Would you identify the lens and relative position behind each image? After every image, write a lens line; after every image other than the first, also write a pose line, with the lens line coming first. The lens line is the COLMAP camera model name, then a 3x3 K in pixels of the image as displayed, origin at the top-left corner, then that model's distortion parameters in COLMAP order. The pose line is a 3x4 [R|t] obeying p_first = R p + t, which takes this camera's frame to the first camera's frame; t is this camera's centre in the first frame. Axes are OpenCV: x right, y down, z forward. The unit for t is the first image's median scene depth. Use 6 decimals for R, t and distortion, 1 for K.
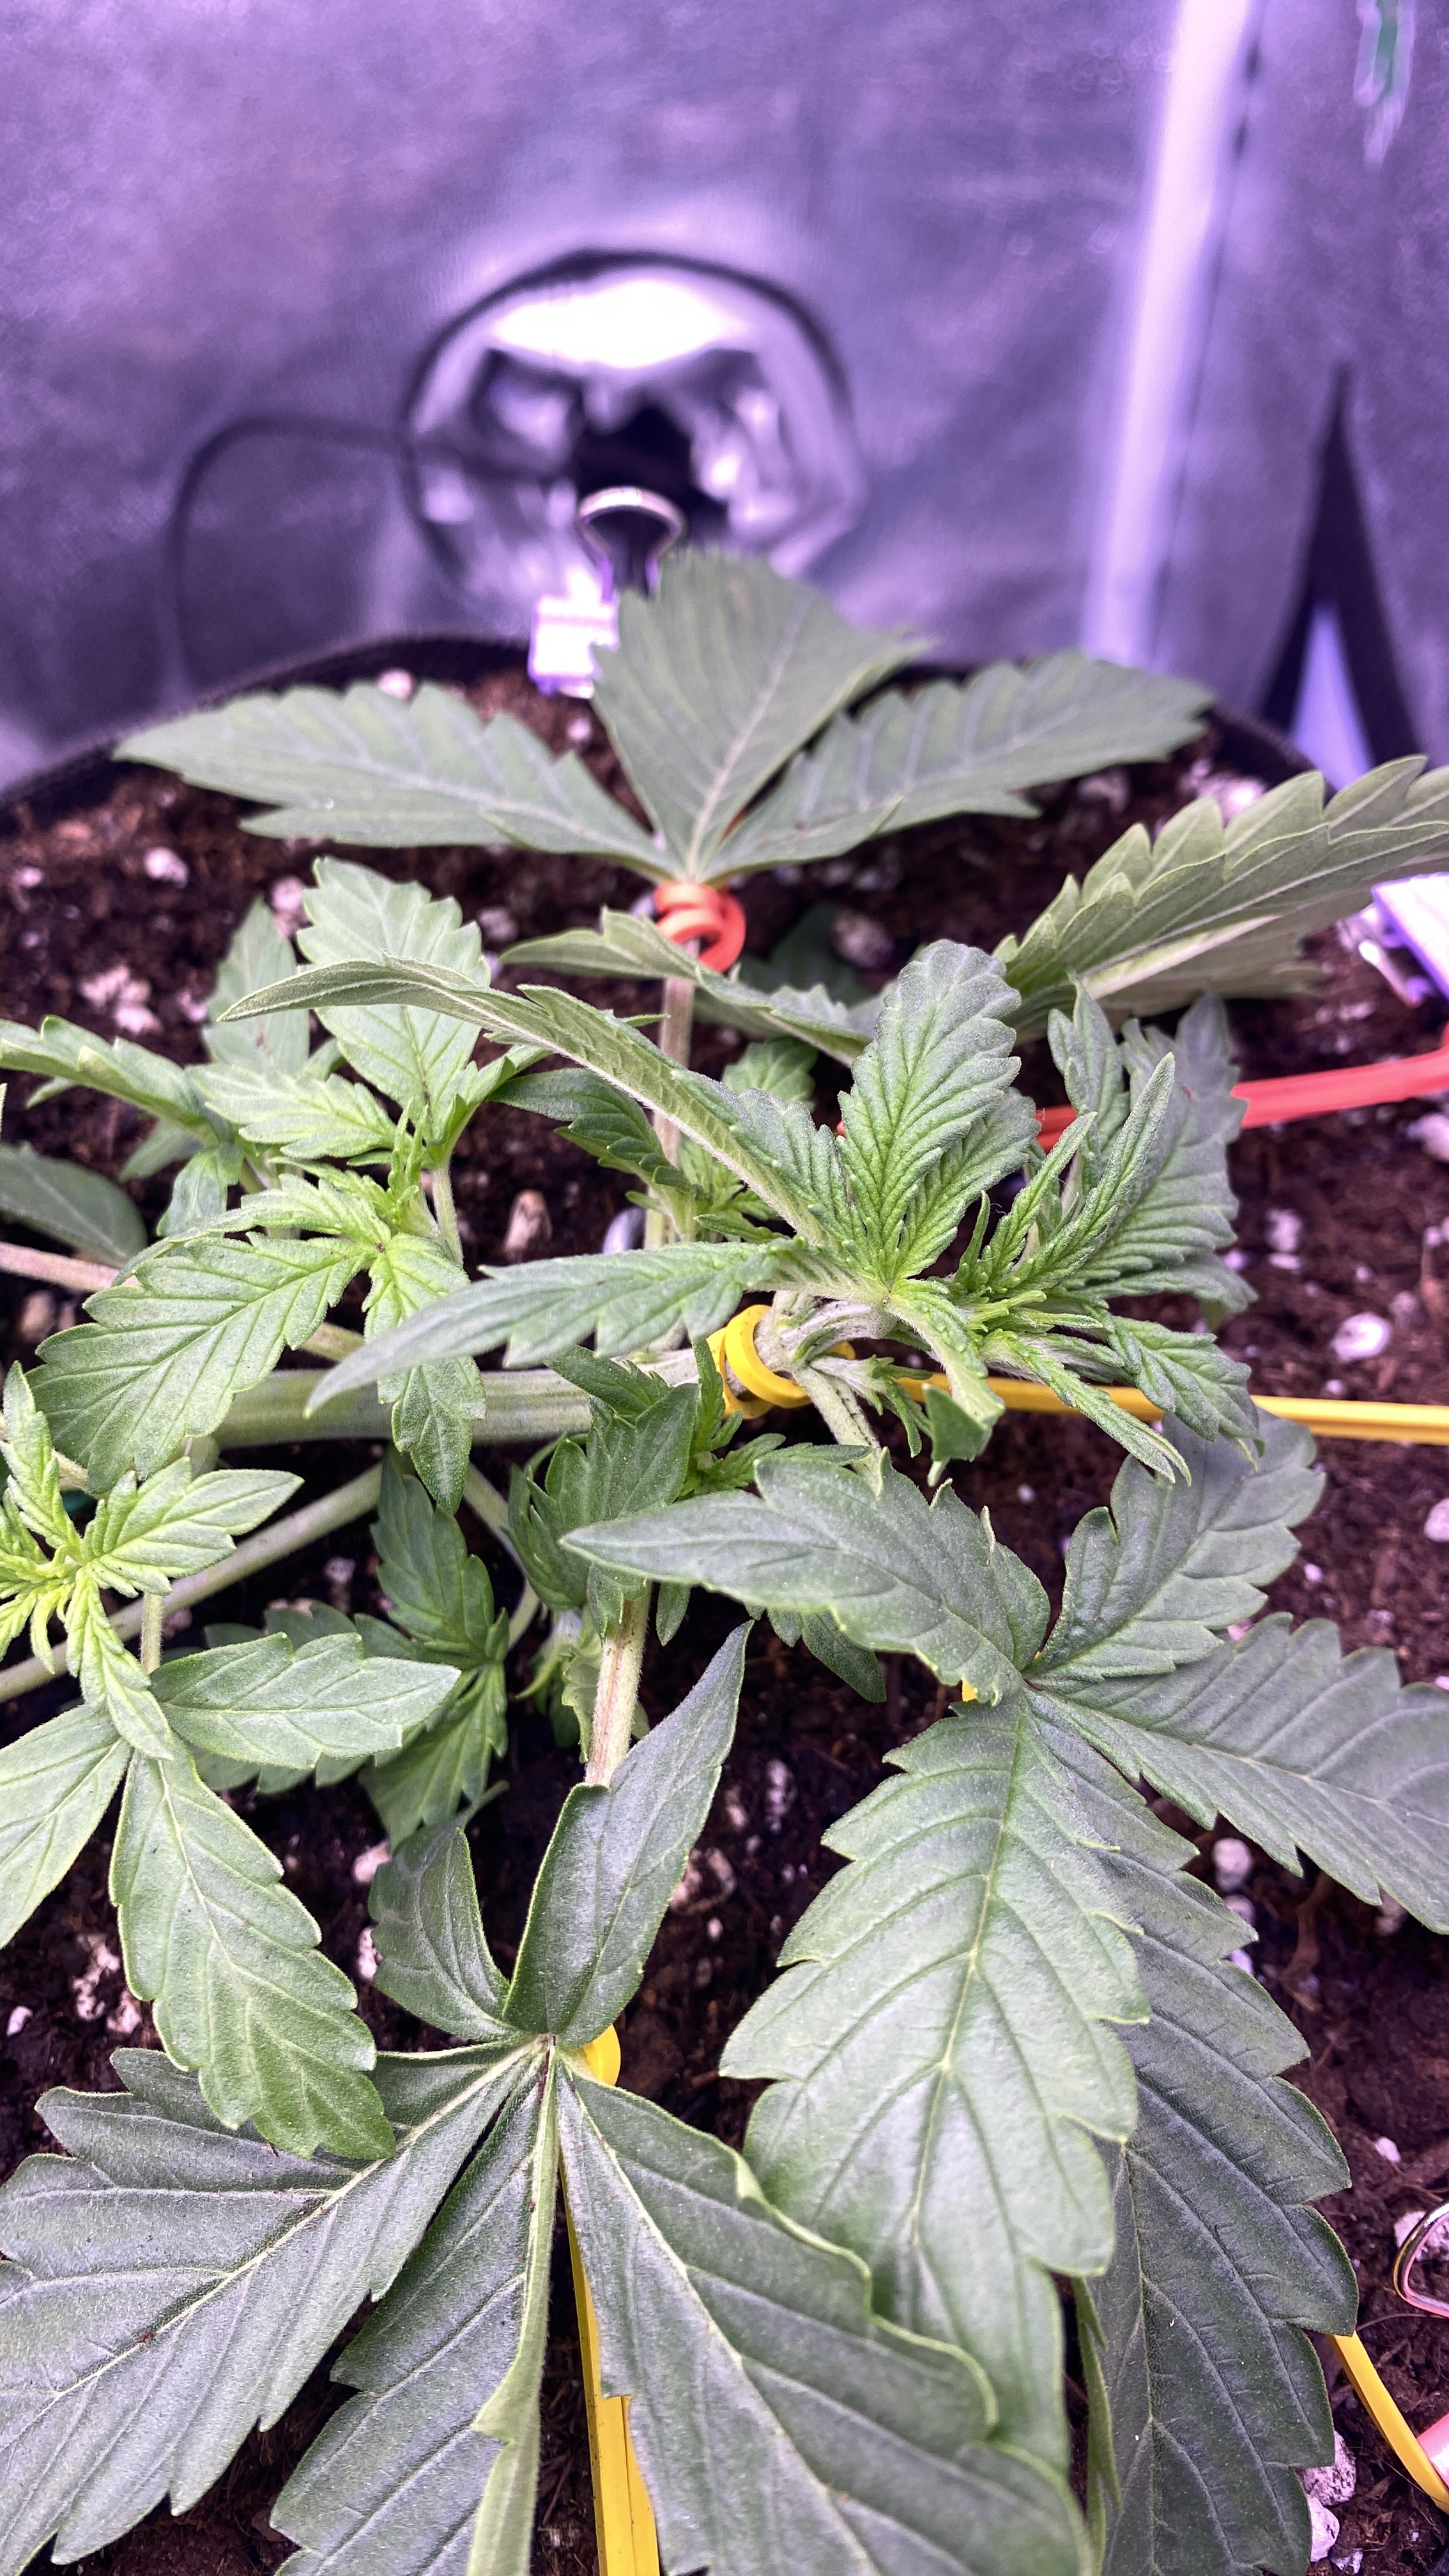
lens RADIAL K [[2005.1, 0, 734.7], [0, 2005.1, 1286.1], [0, 0, 1]] dist [-0.051741, -0.000060]
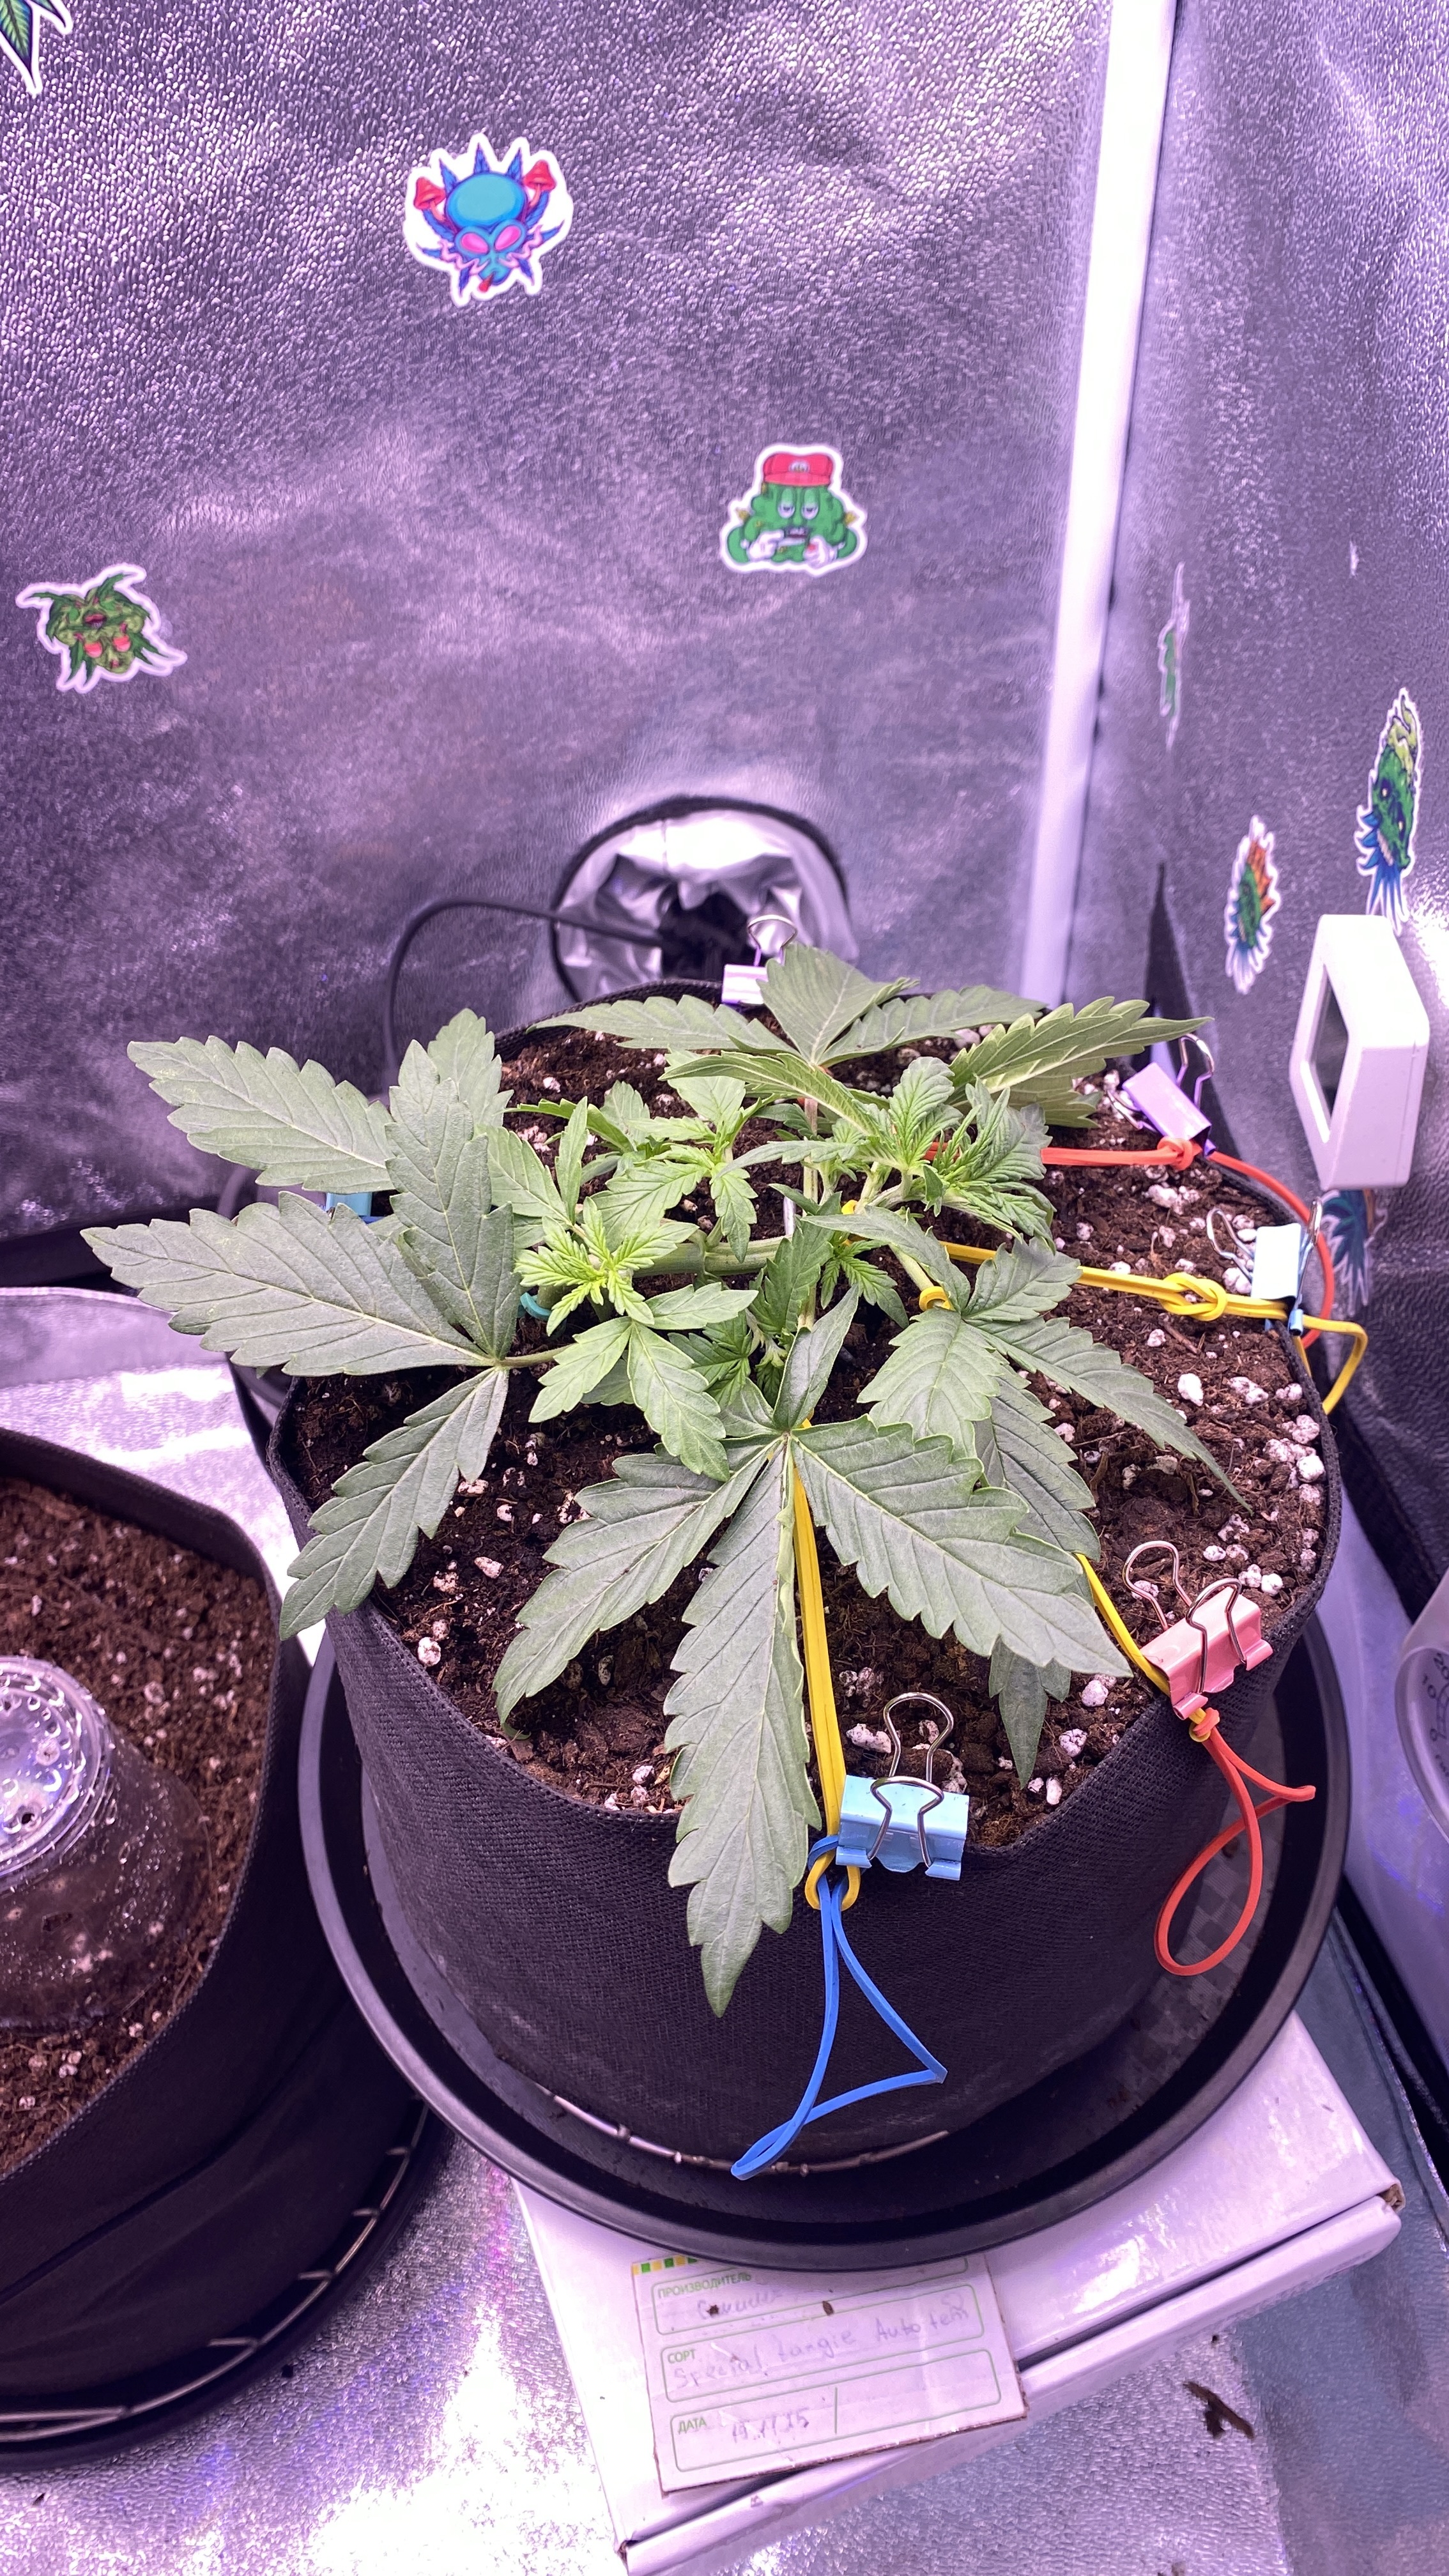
lens RADIAL K [[1940.8, 0, 724.5], [0, 1940.8, 1288.0], [0, 0, 1]] dist [0.006436, -0.009047]
pose [[0.999995, -0.000056, 0.003306, -0.147045], [0.000804, 0.973957, -0.226731, 0.612402], [-0.003207, 0.226732, 0.973952, -1.244471]]
